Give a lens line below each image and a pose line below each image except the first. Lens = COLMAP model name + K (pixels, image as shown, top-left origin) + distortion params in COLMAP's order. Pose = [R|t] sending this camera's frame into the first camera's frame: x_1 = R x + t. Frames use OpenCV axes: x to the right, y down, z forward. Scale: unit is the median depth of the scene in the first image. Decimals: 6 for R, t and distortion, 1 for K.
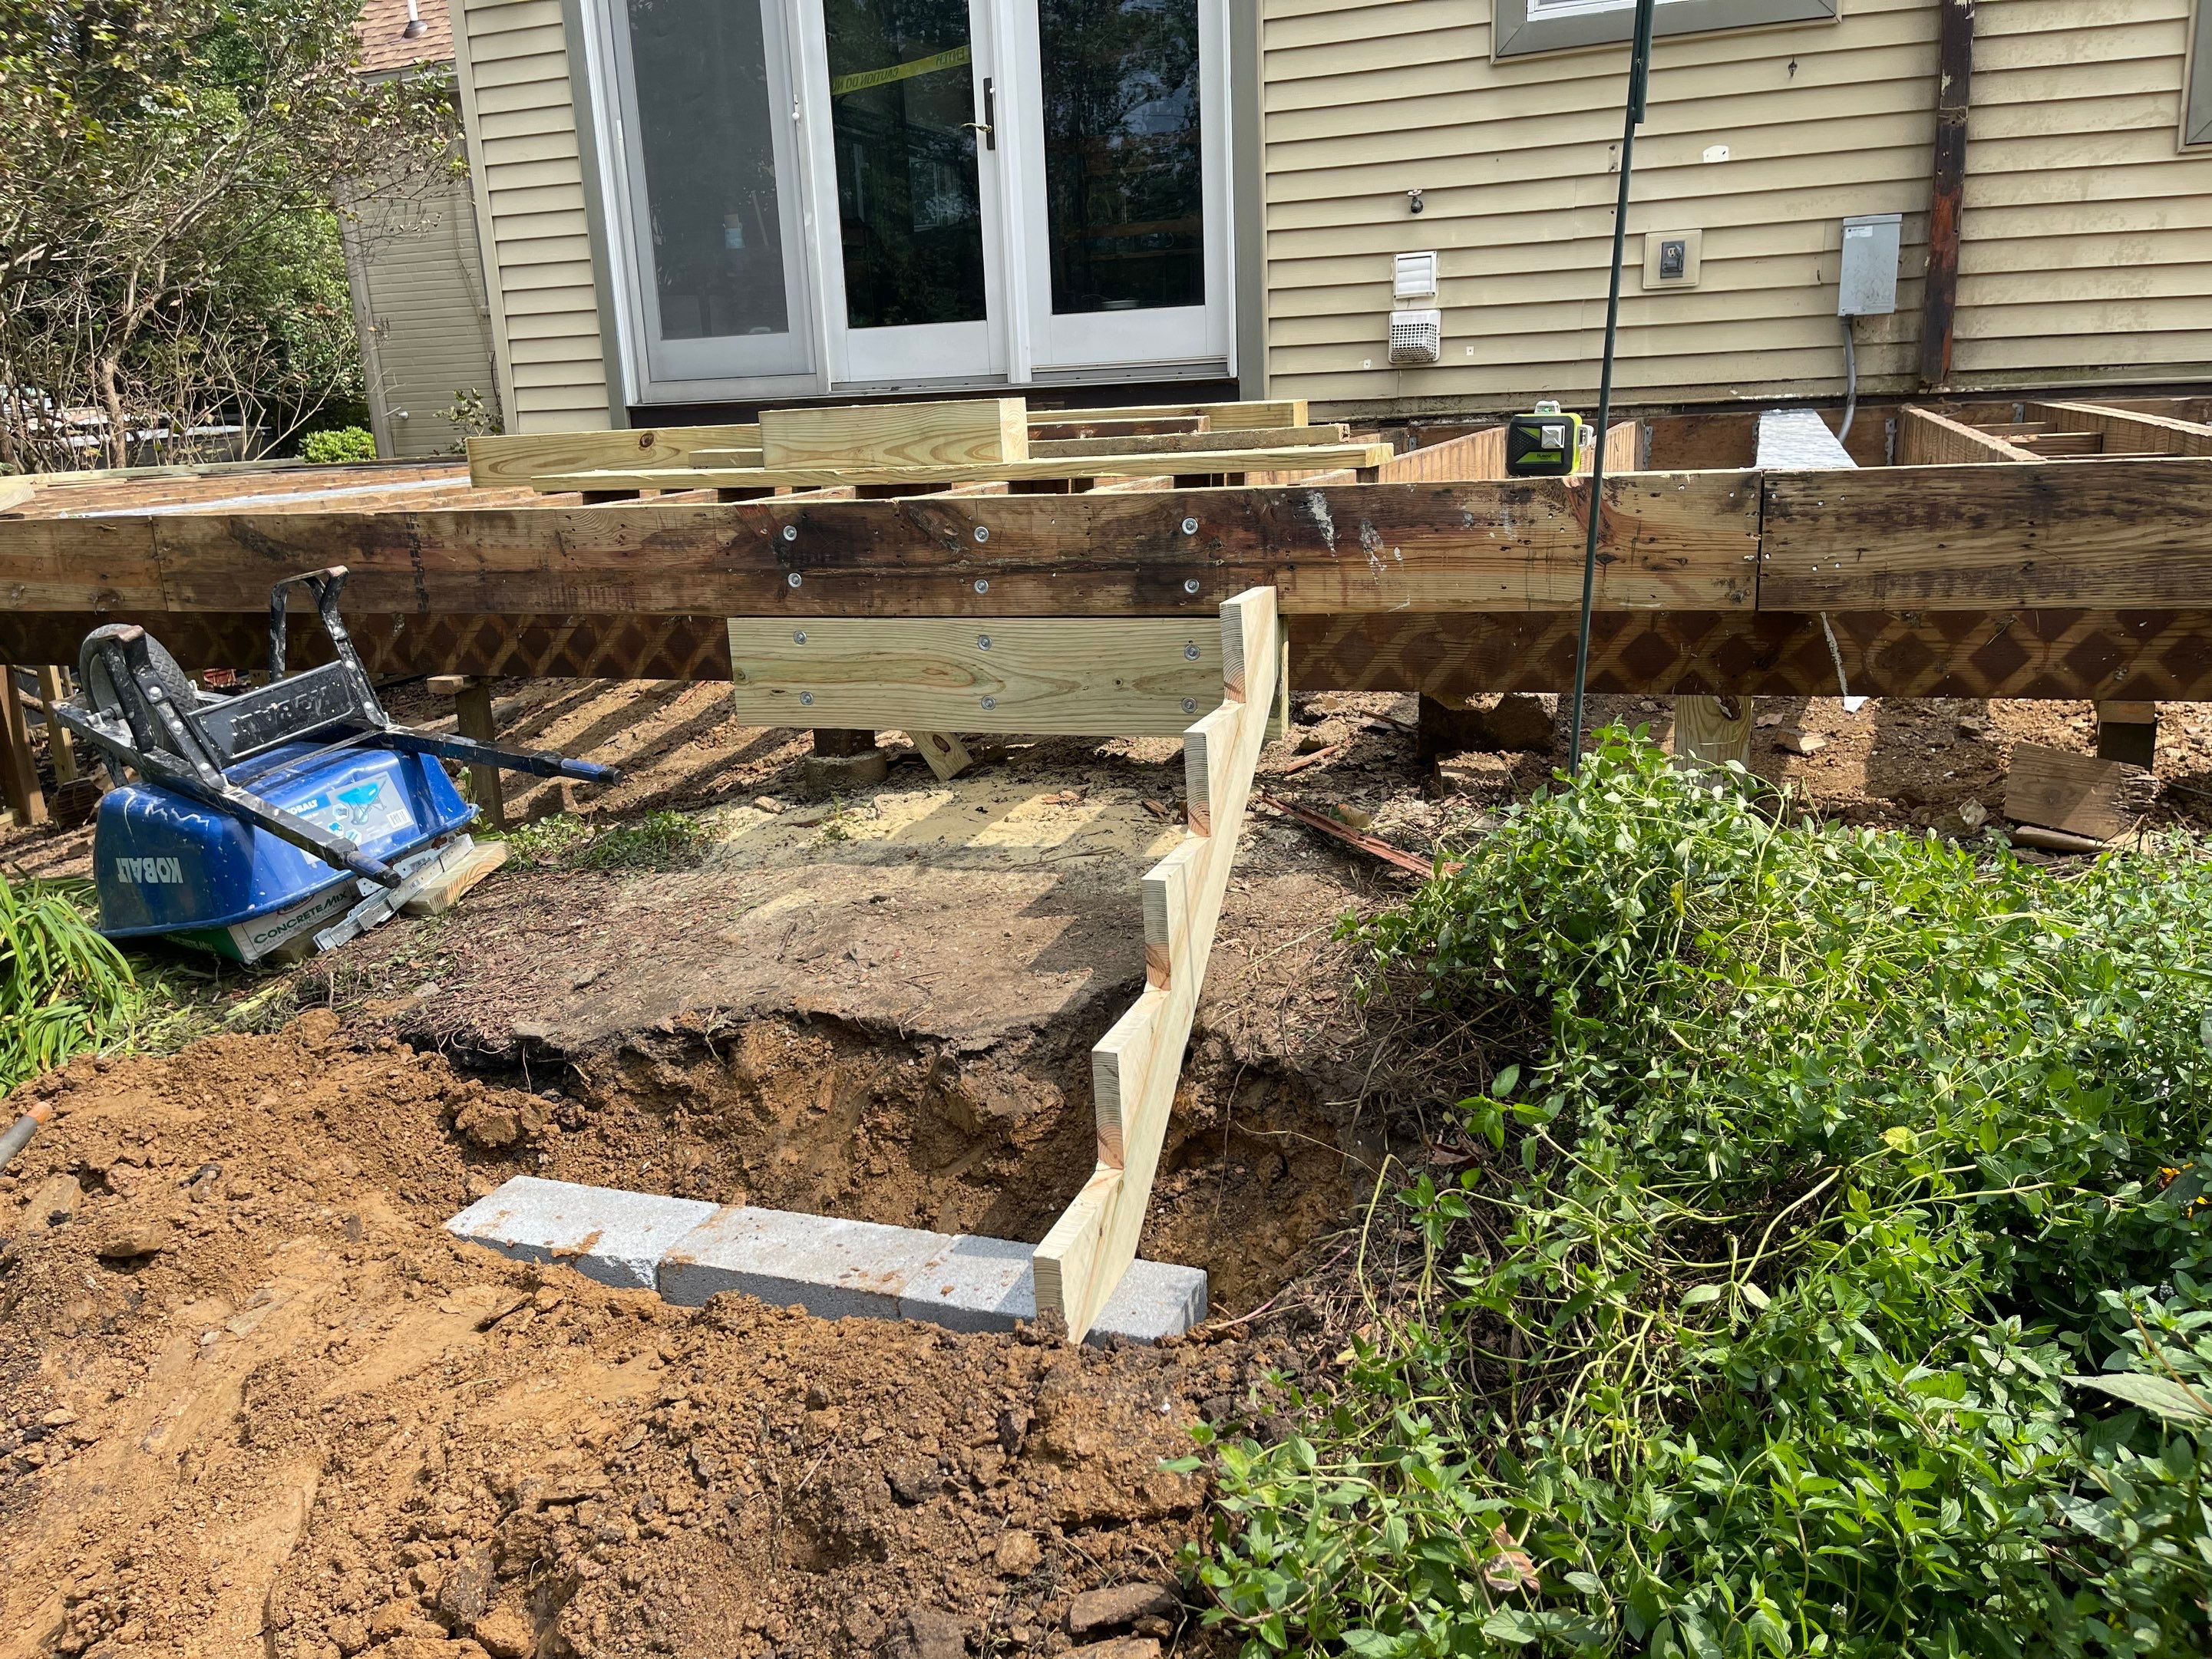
lens RADIAL K [[1634.4, 0, 1106.0], [0, 1634.4, 829.5], [0, 0, 1]] dist [0.068299, -0.097348]
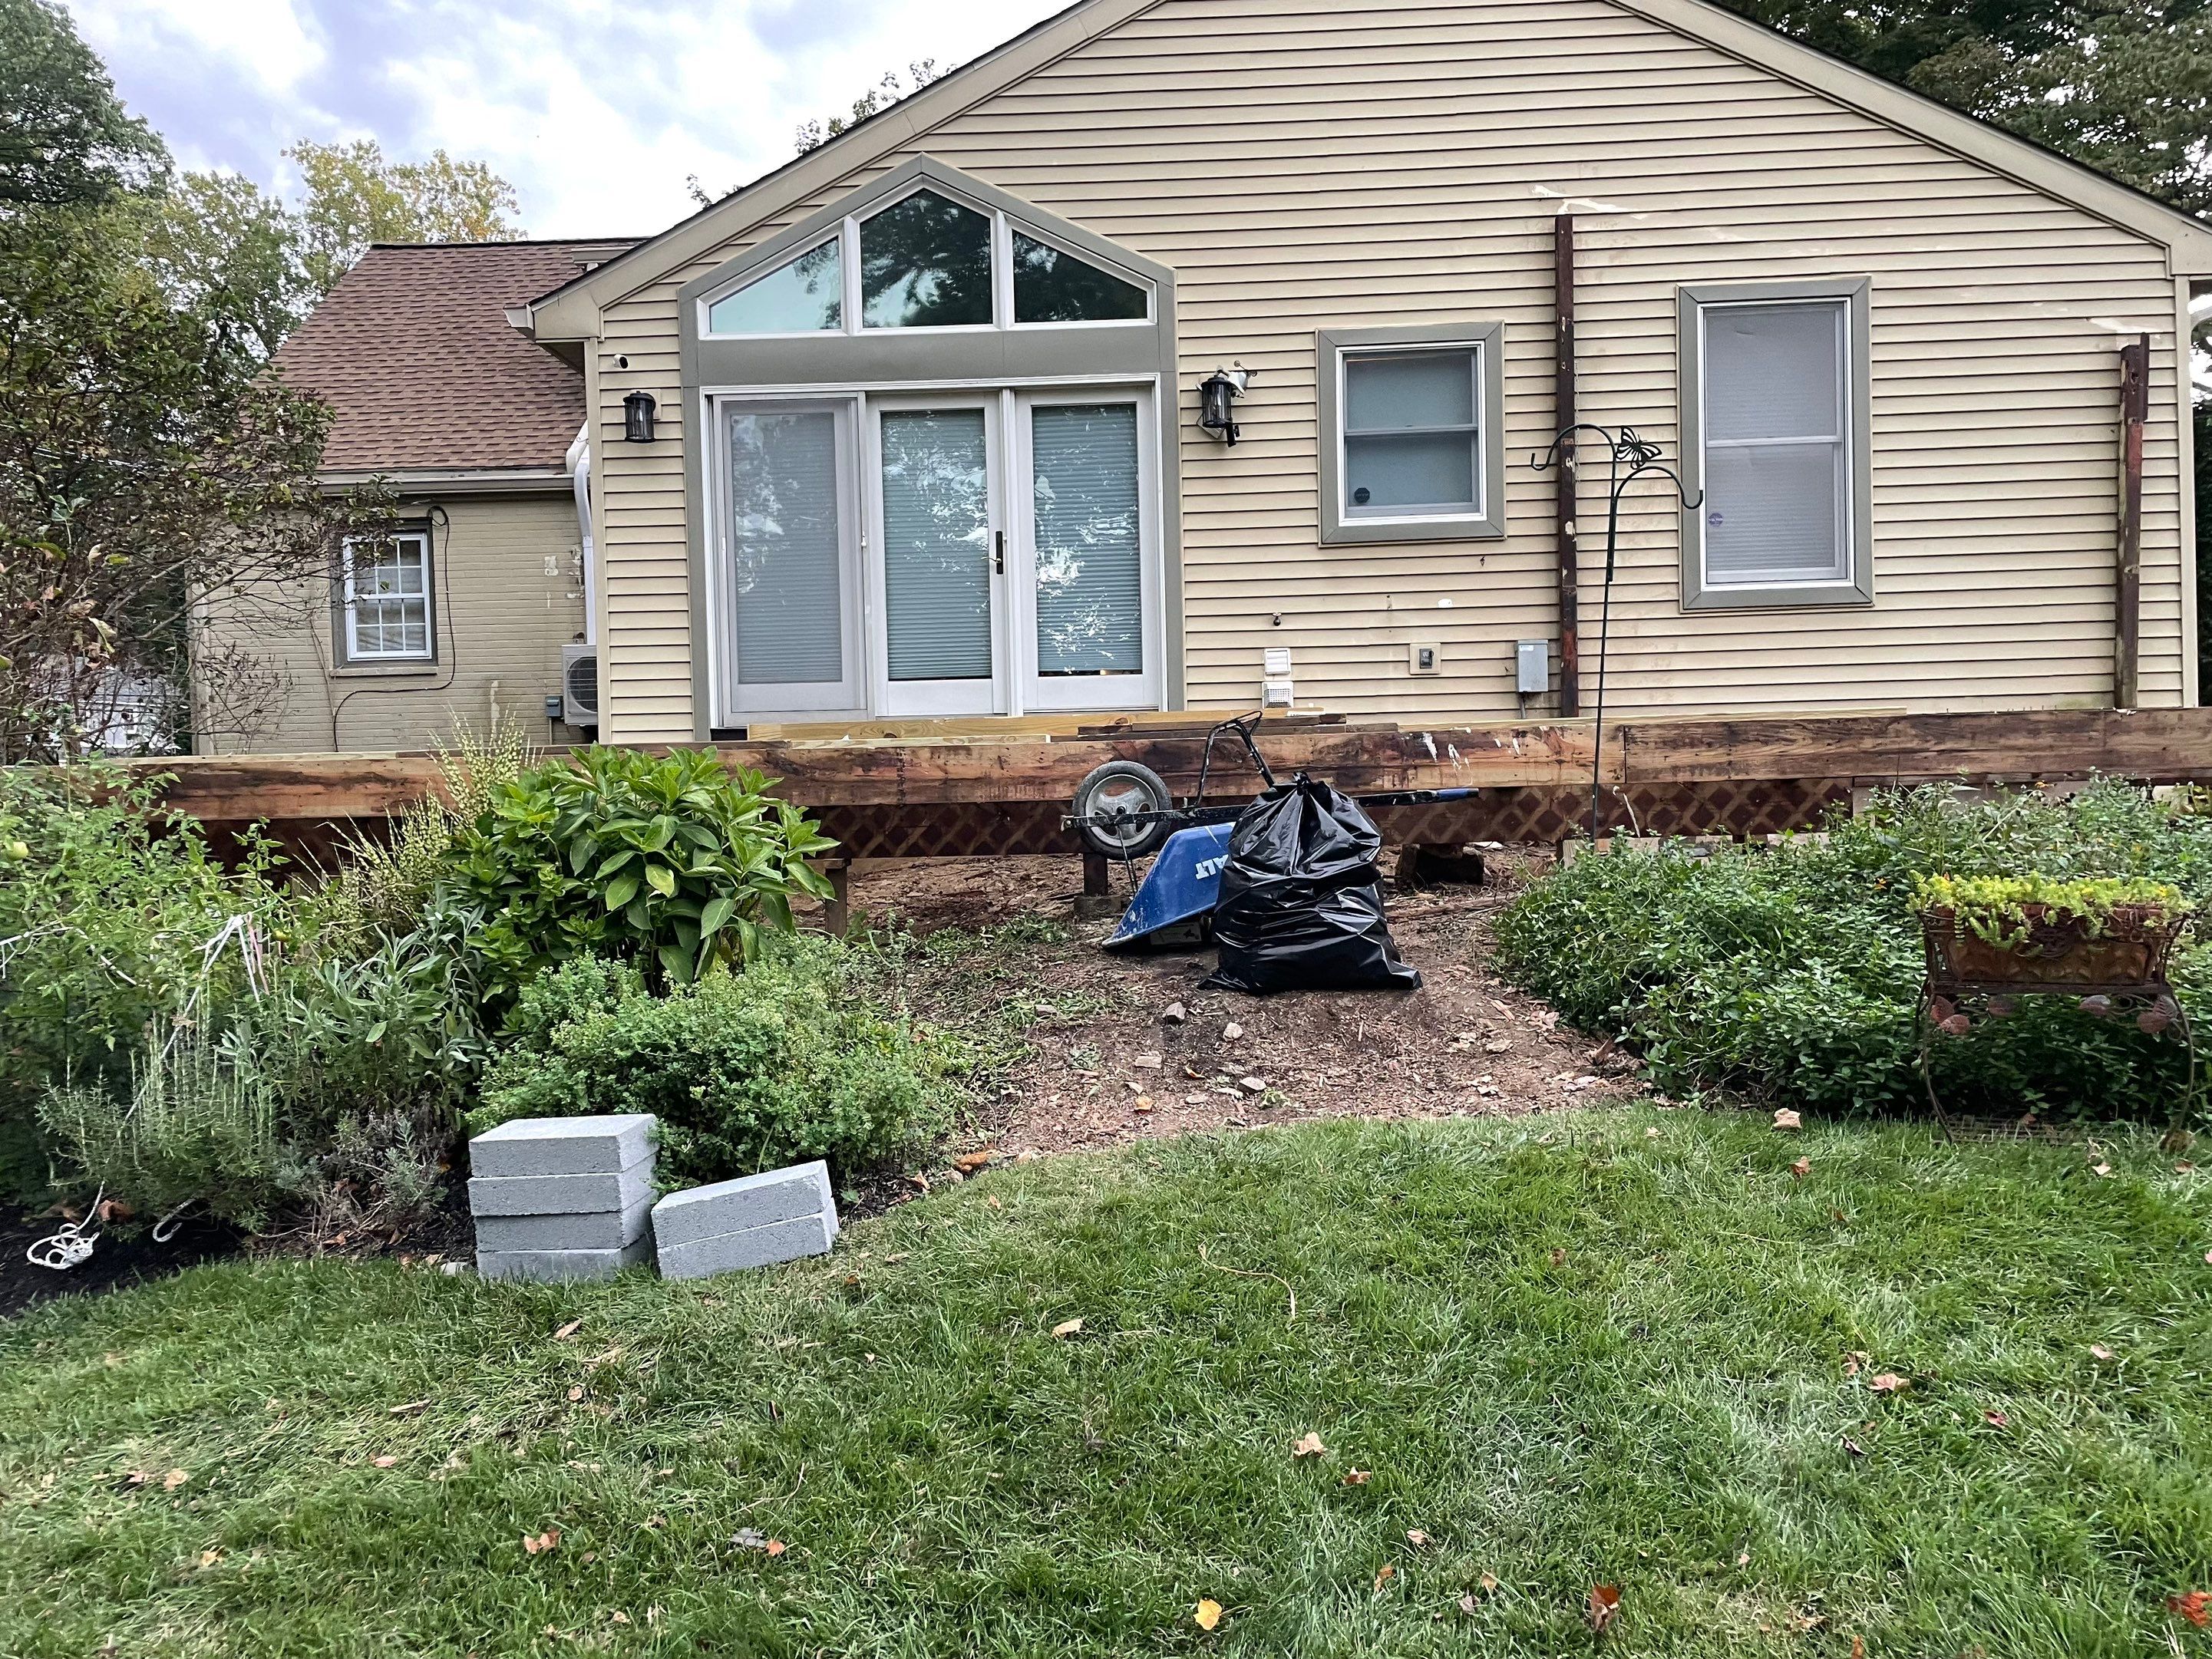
lens RADIAL K [[1634.4, 0, 1106.0], [0, 1634.4, 829.5], [0, 0, 1]] dist [0.068299, -0.097348]
pose [[0.950702, 0.015942, 0.309697, -0.502357], [0.060563, 0.969903, -0.235841, 0.213463], [-0.304136, 0.242971, 0.921122, -0.438064]]
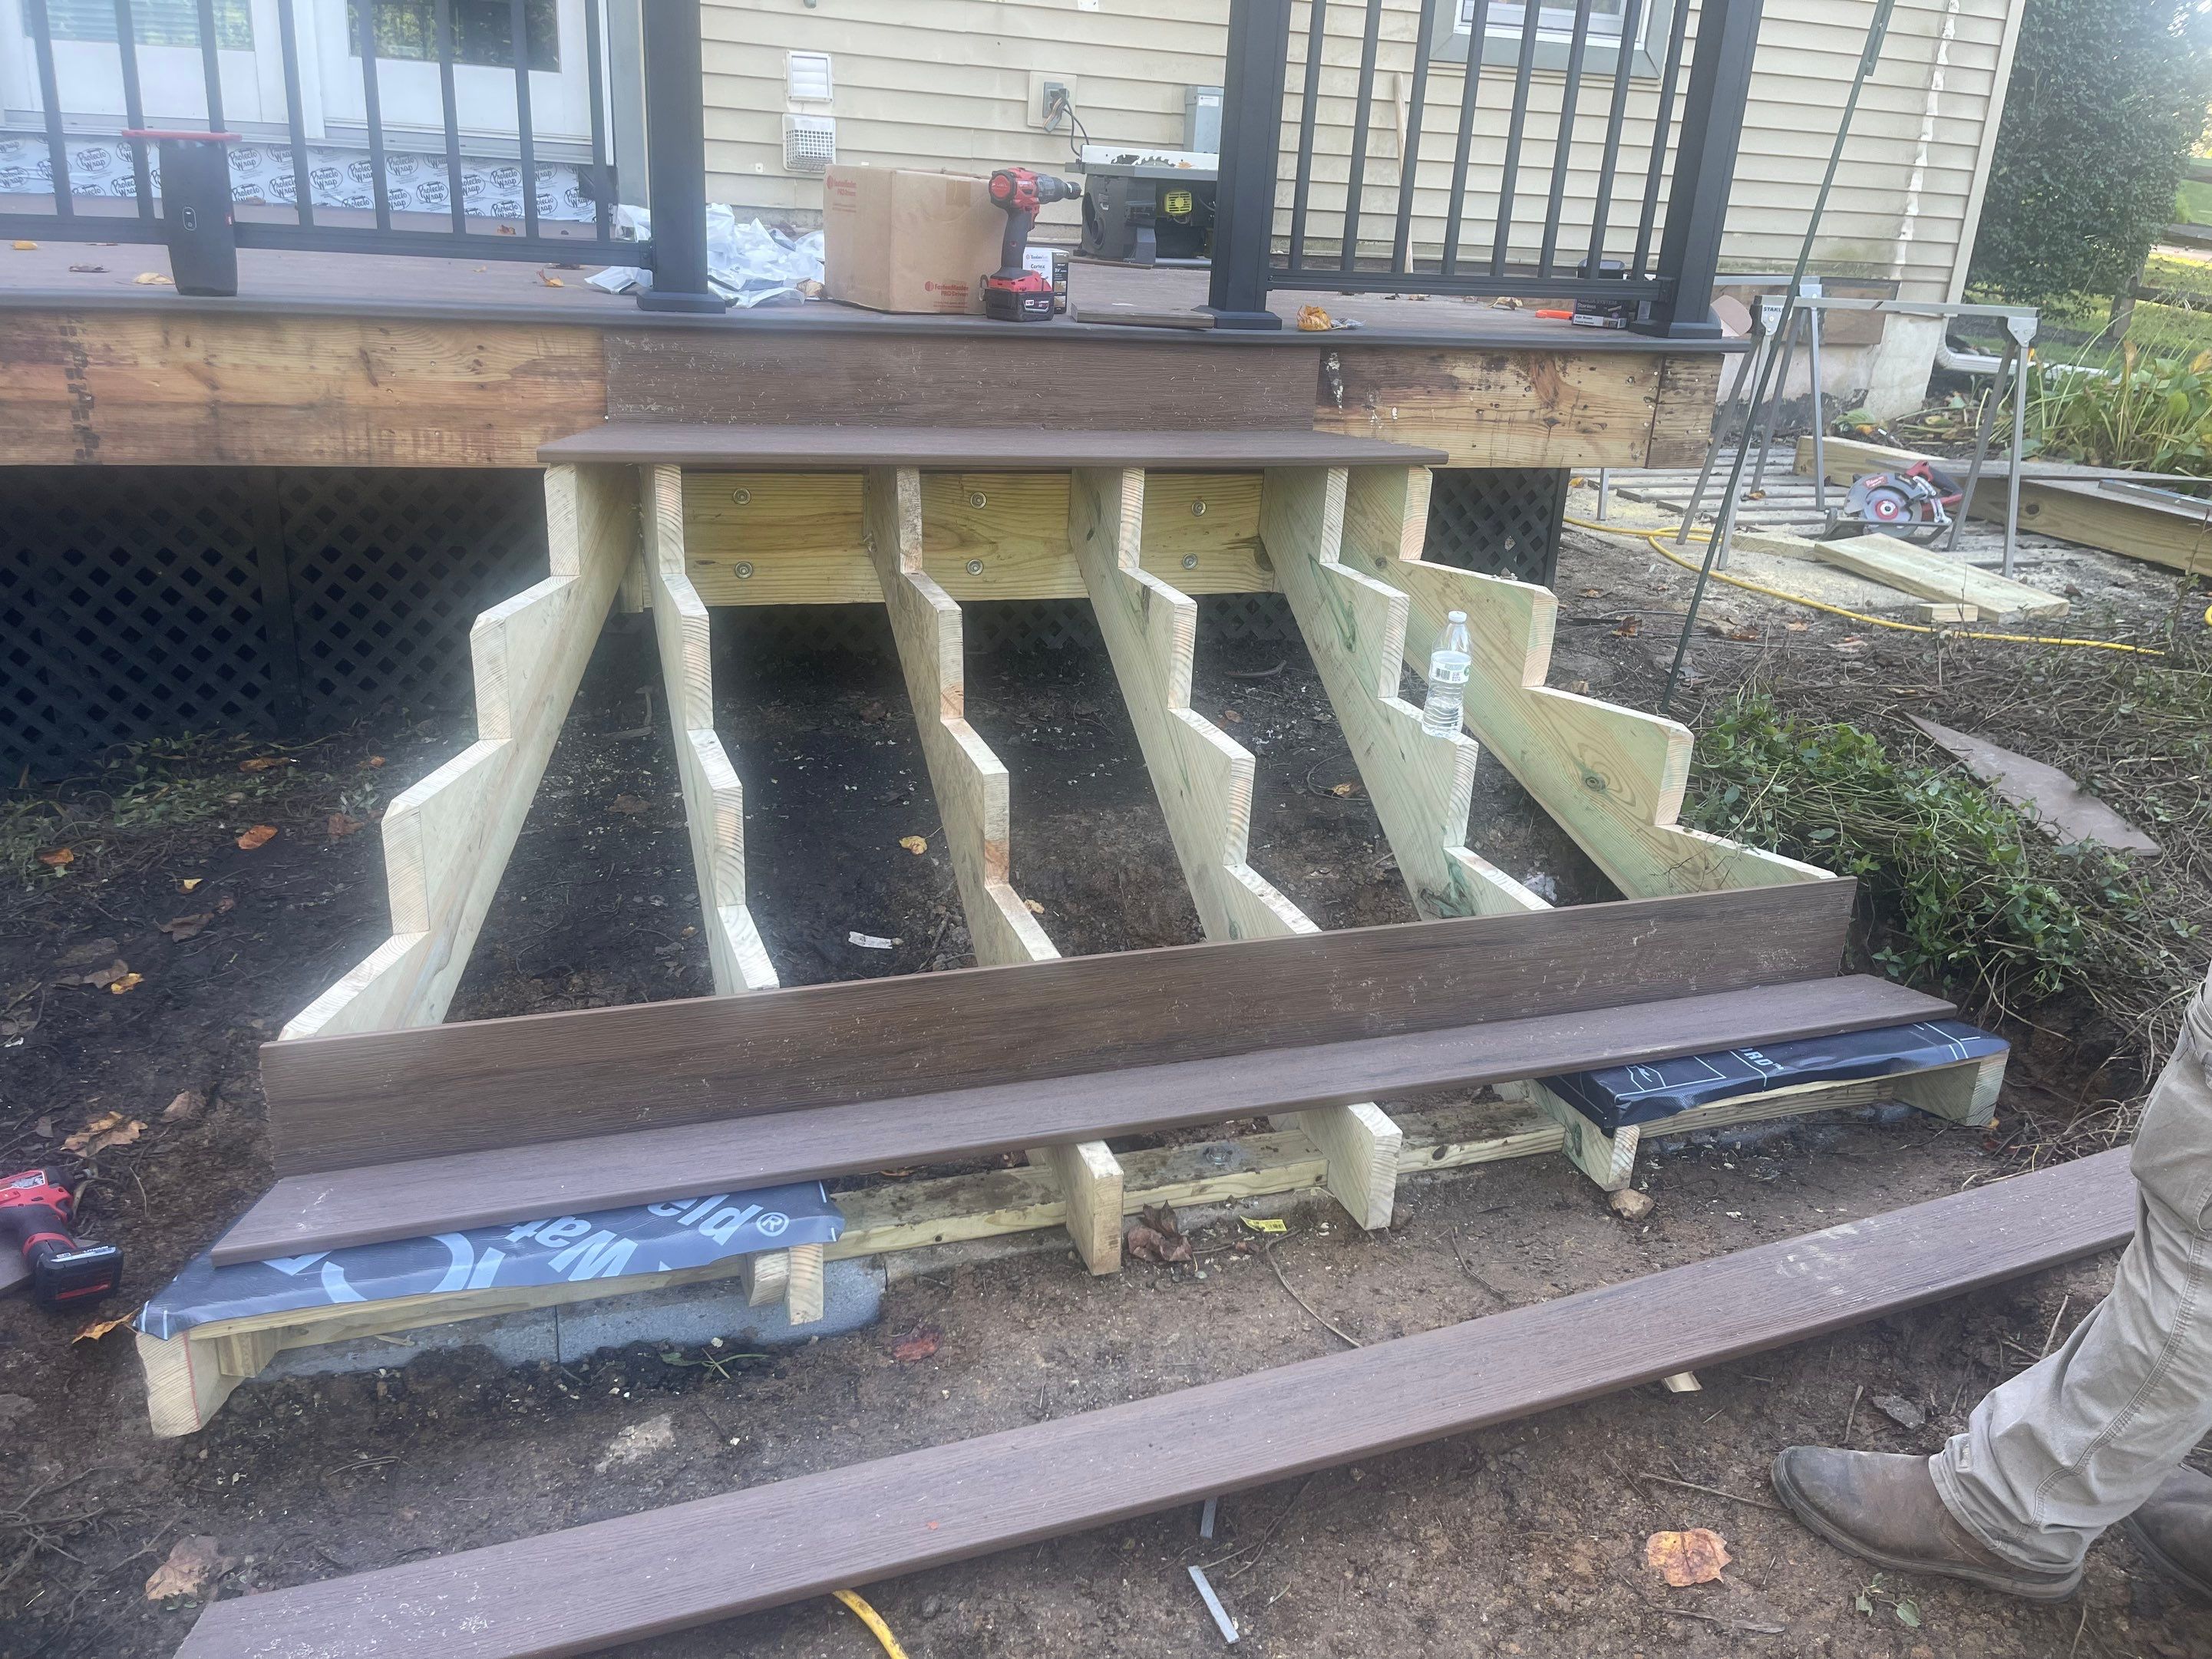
lens RADIAL K [[1634.4, 0, 1106.0], [0, 1634.4, 829.5], [0, 0, 1]] dist [0.068299, -0.097348]
pose [[0.747846, -0.156081, 0.645264, -0.377068], [0.078265, 0.985920, 0.147774, -0.039504], [-0.659243, -0.060010, 0.749532, 0.160912]]
